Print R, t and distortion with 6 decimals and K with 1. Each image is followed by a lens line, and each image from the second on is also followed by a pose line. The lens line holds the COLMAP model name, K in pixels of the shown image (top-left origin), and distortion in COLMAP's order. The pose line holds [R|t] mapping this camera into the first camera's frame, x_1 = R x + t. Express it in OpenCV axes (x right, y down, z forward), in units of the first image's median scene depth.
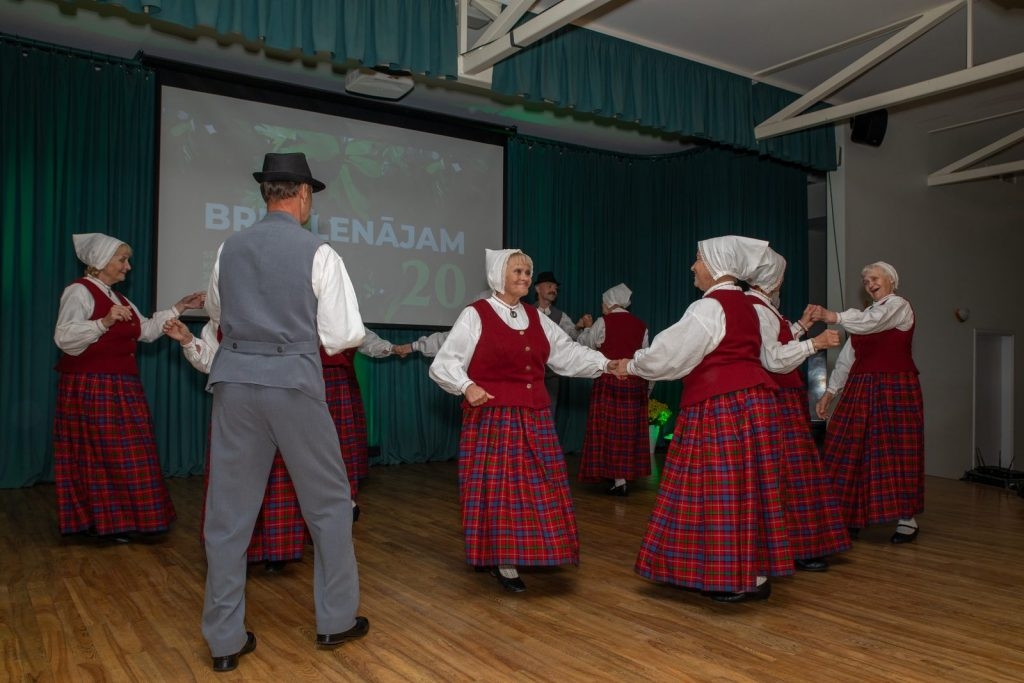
lens RADIAL K [[829.0, 0, 540.8], [0, 829.0, 357.9], [0, 0, 1]] dist [-0.083971, 0.104141]
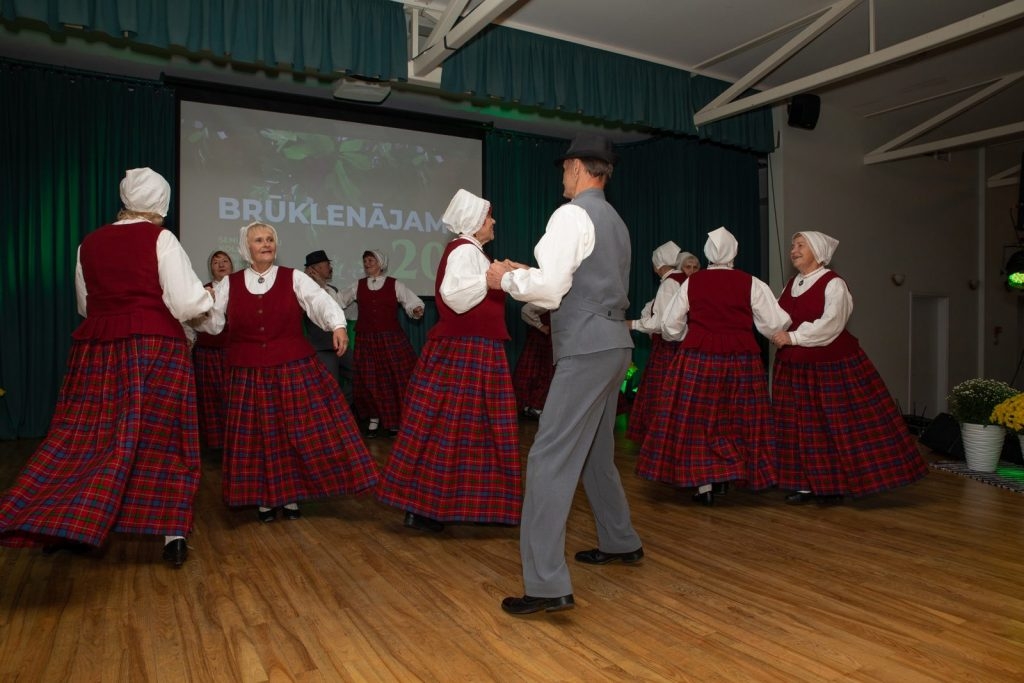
lens RADIAL K [[693.4, 0, 518.8], [0, 693.4, 343.5], [0, 0, 1]] dist [-0.126492, 0.094144]
pose [[0.996100, -0.009759, -0.087693, 0.107867], [0.012563, 0.999426, 0.031472, -0.000479], [0.087335, -0.032451, 0.995650, 0.046042]]
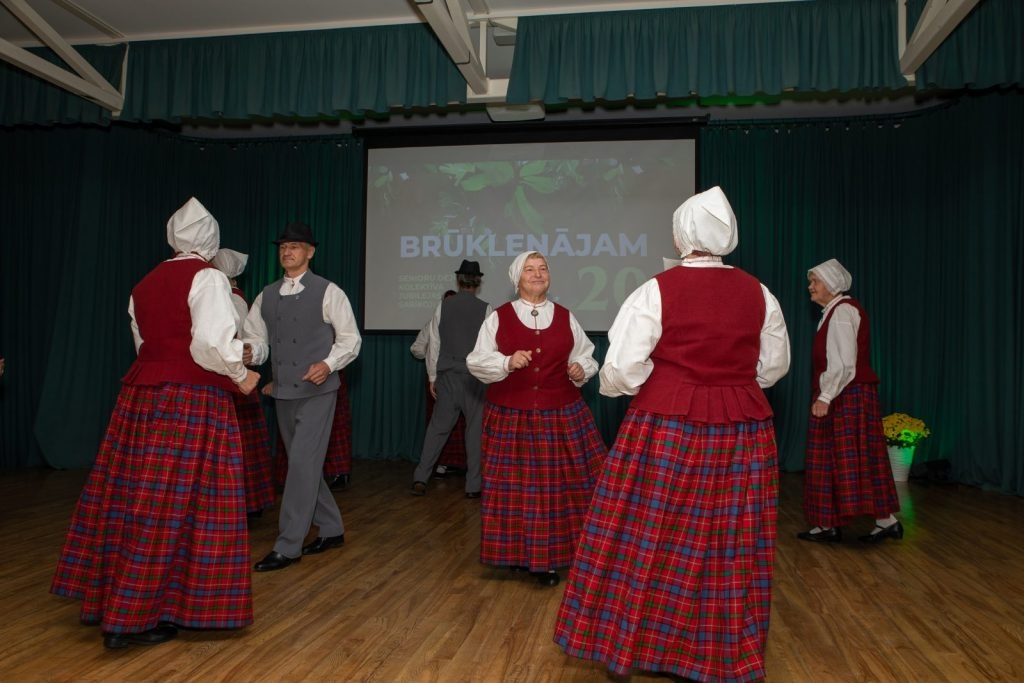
lens RADIAL K [[829.0, 0, 540.8], [0, 829.0, 357.9], [0, 0, 1]] dist [-0.083971, 0.104141]
pose [[0.712159, -0.000840, -0.702018, 0.600878], [-0.003910, 0.999979, -0.005163, 0.000945], [0.702007, 0.006422, 0.712141, 0.252209]]
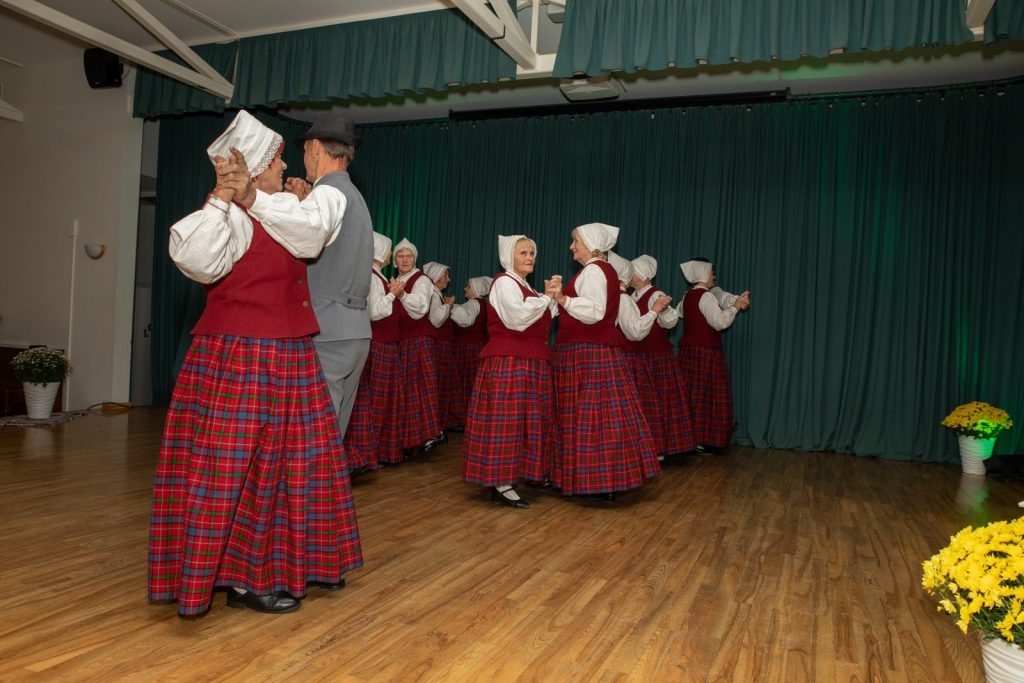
lens RADIAL K [[763.6, 0, 512.0], [0, 763.6, 341.5], [0, 0, 1]] dist [-0.102998, 0.102506]
pose [[0.530764, 0.031050, -0.846951, 0.647535], [-0.043984, 0.998991, 0.009059, 0.009817], [0.846378, 0.032444, 0.531594, 0.380092]]
